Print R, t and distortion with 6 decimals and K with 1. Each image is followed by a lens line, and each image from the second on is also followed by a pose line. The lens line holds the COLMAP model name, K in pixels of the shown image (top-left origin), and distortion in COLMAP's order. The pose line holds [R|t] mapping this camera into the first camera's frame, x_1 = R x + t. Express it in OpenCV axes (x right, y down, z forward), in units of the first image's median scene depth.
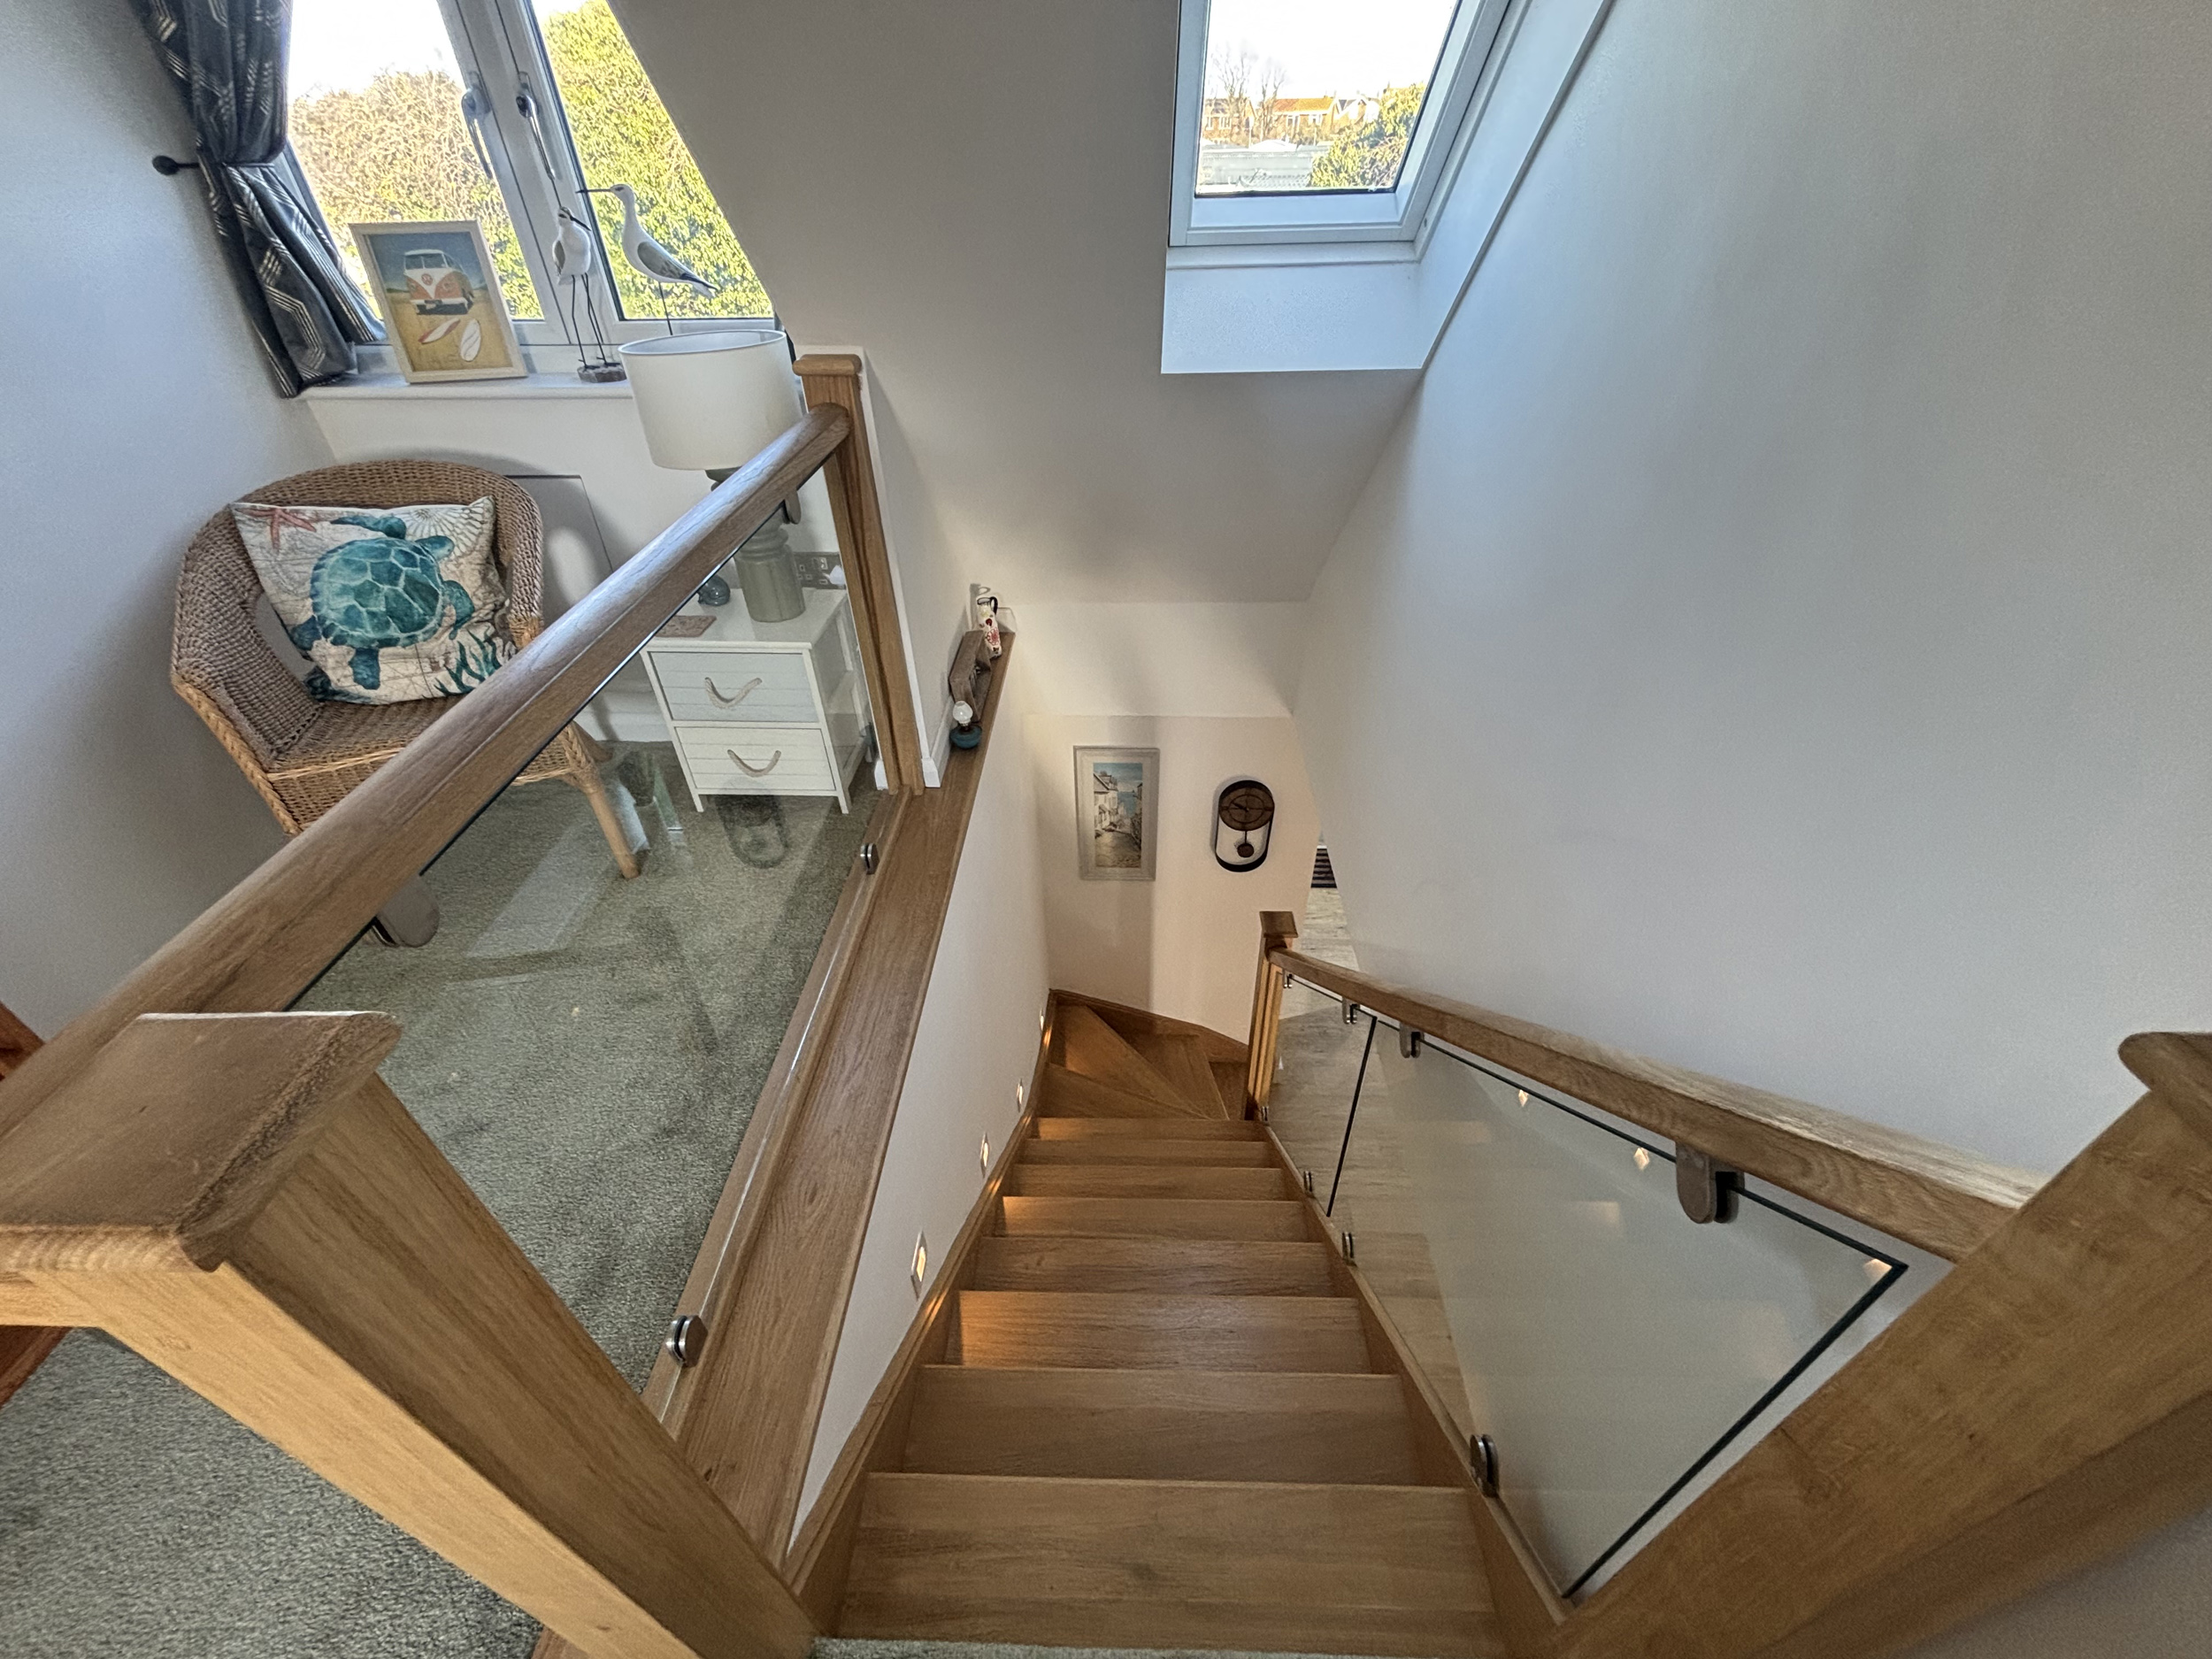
lens RADIAL K [[891.5, 0, 1094.8], [0, 891.5, 809.7], [0, 0, 1]] dist [0.002789, -0.002003]
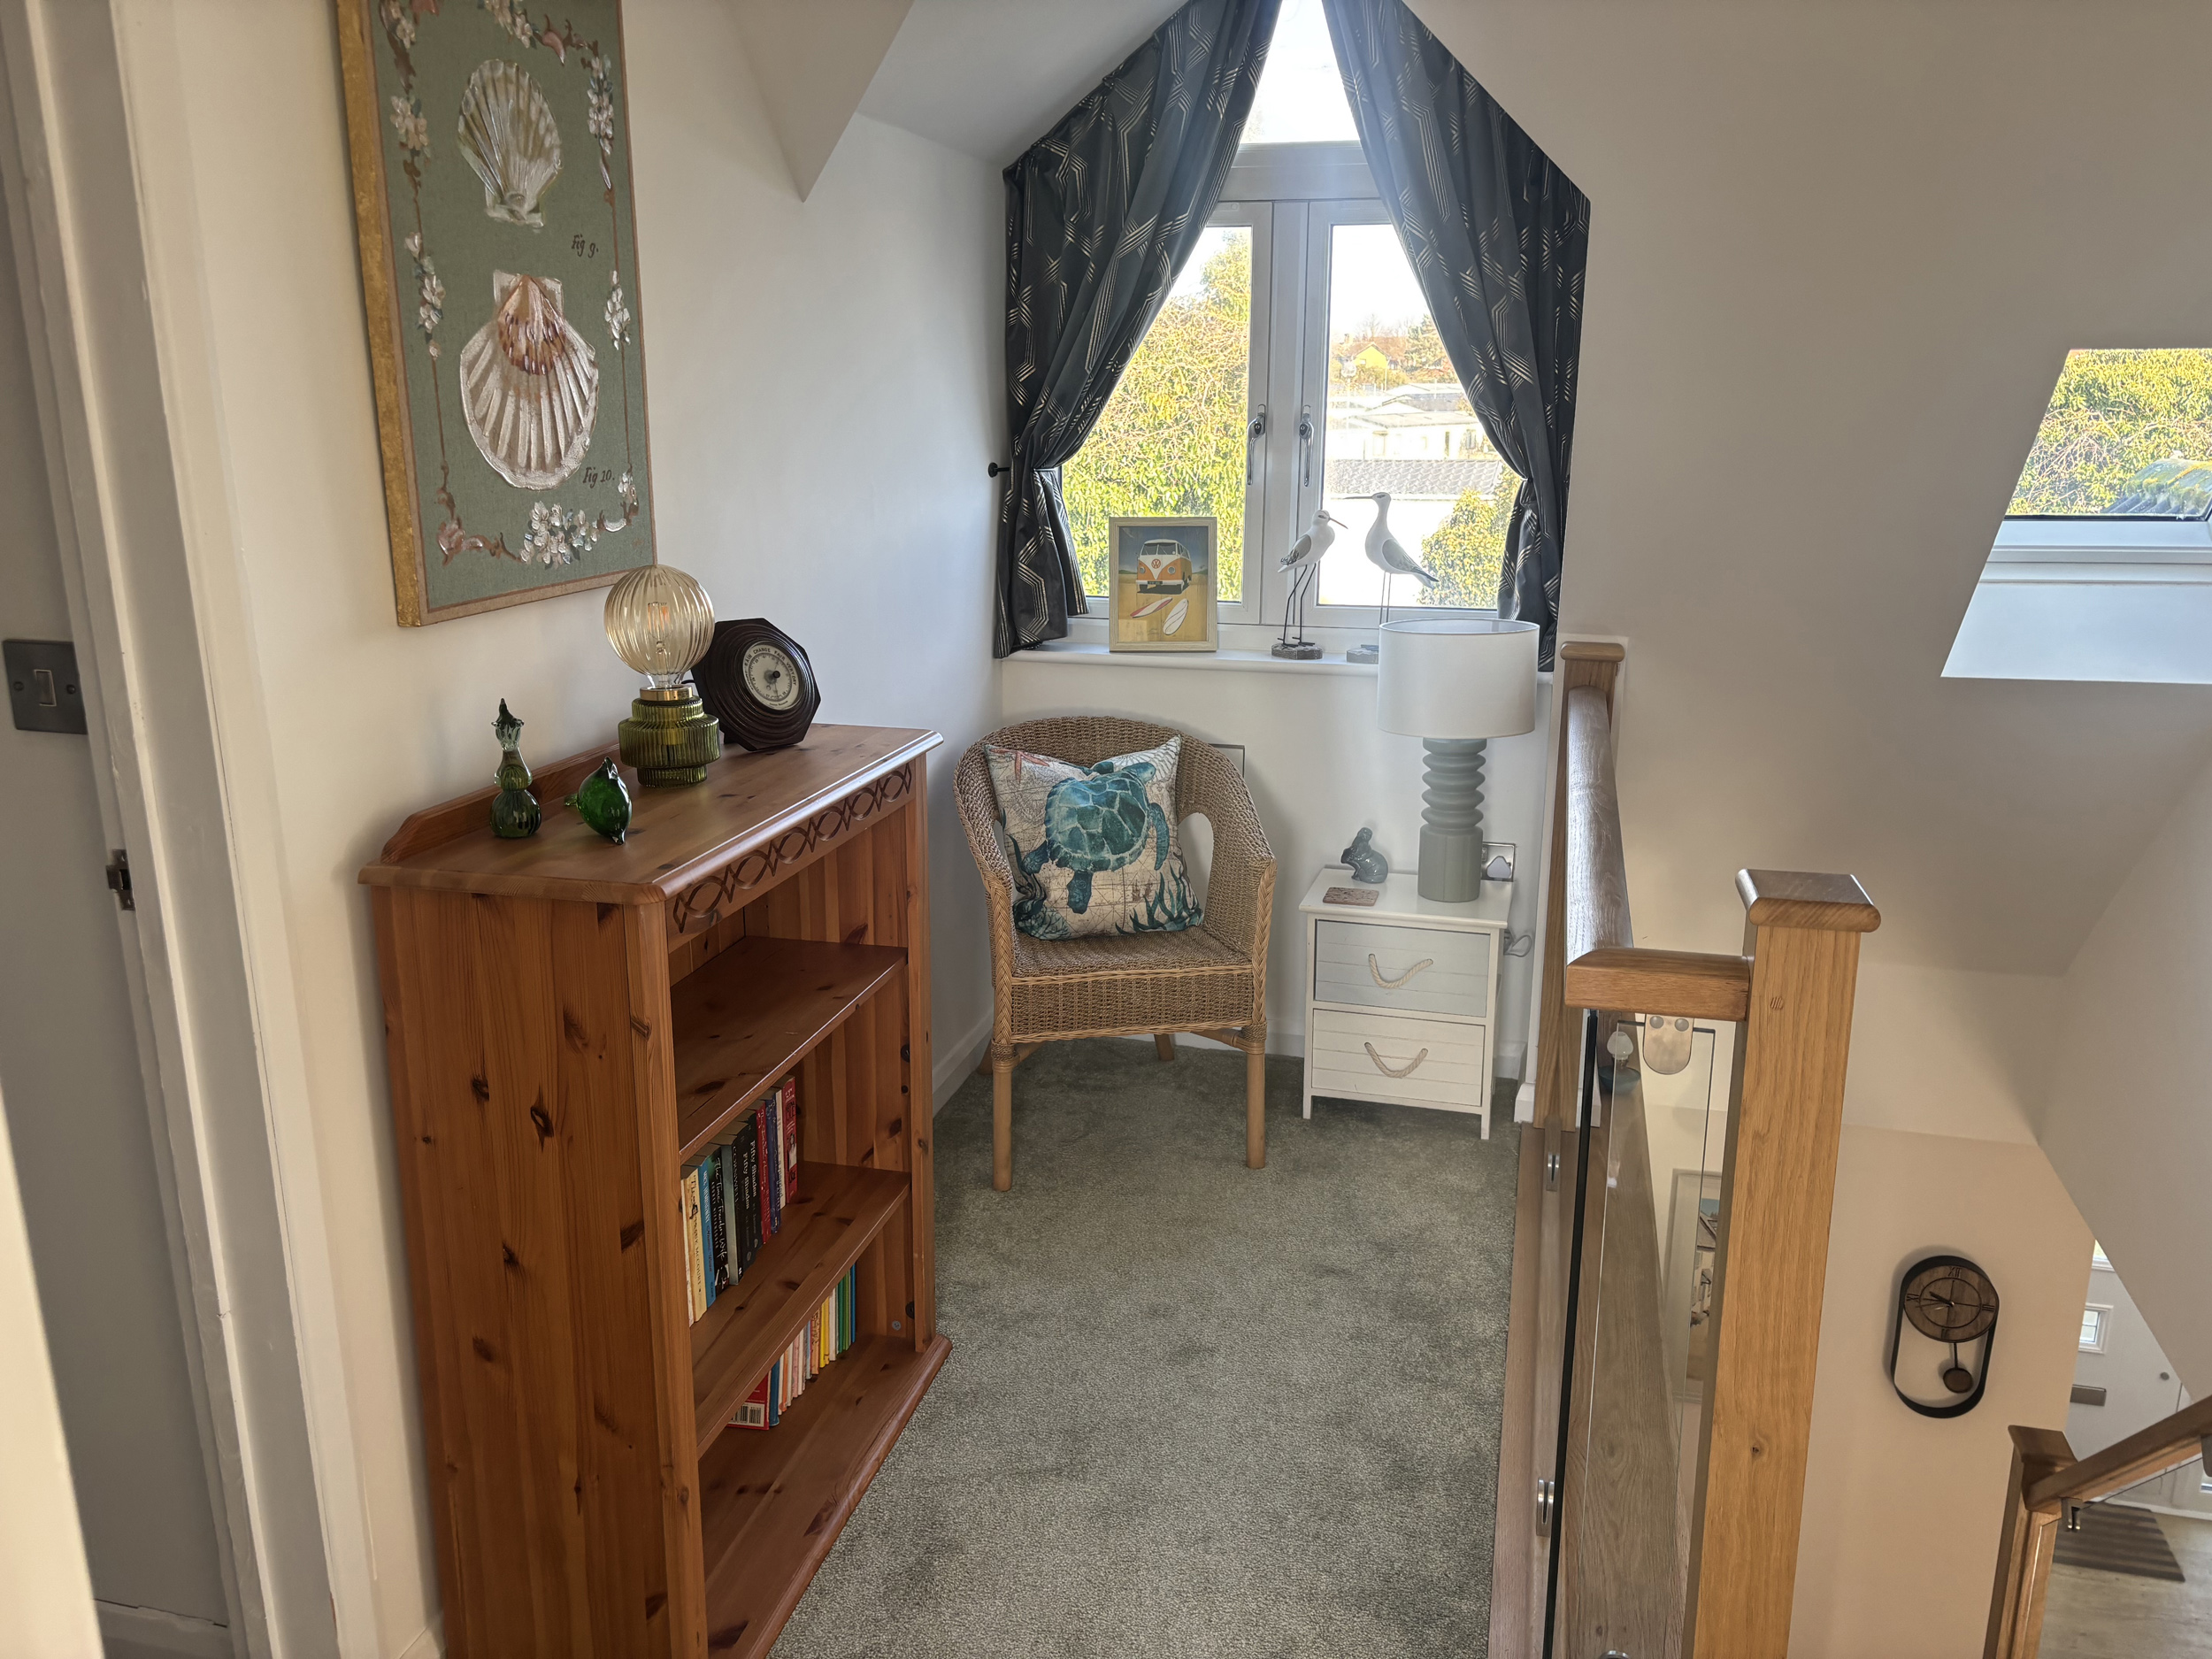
lens RADIAL K [[1670.8, 0, 1110.3], [0, 1670.8, 830.7], [0, 0, 1]] dist [0.049032, -0.051372]
pose [[0.979082, 0.064122, -0.193097, -0.400440], [-0.137776, 0.907290, -0.397294, 0.481427], [0.149720, 0.415587, 0.897146, -0.645619]]
